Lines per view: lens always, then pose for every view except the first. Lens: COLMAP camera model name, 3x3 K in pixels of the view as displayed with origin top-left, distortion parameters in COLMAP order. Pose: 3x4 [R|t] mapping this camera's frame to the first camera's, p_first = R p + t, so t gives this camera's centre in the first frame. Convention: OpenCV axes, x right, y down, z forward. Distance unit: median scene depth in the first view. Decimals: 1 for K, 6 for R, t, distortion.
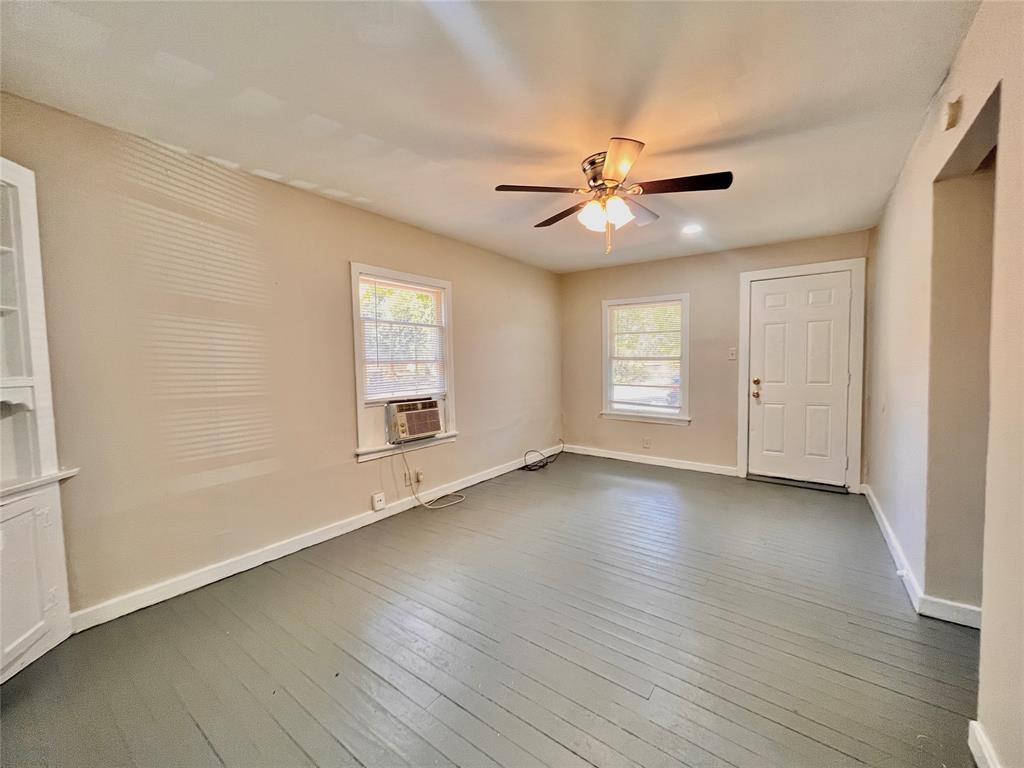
lens RADIAL K [[414.5, 0, 512.0], [0, 414.5, 384.0], [0, 0, 1]] dist [-0.001891, -0.002726]
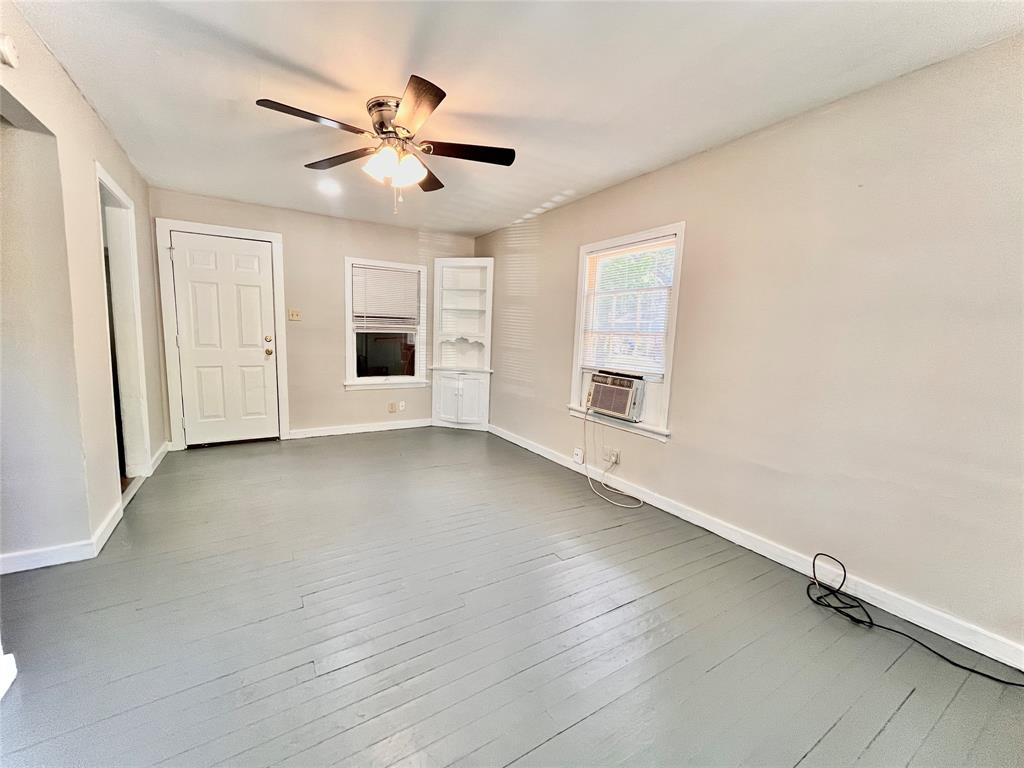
lens RADIAL K [[414.5, 0, 512.0], [0, 414.5, 384.0], [0, 0, 1]] dist [-0.001891, -0.002726]
pose [[-0.378752, 0.115399, -0.918276, 0.743592], [-0.077046, 0.984820, 0.155540, -0.069698], [0.922286, 0.129661, -0.364112, 1.184266]]
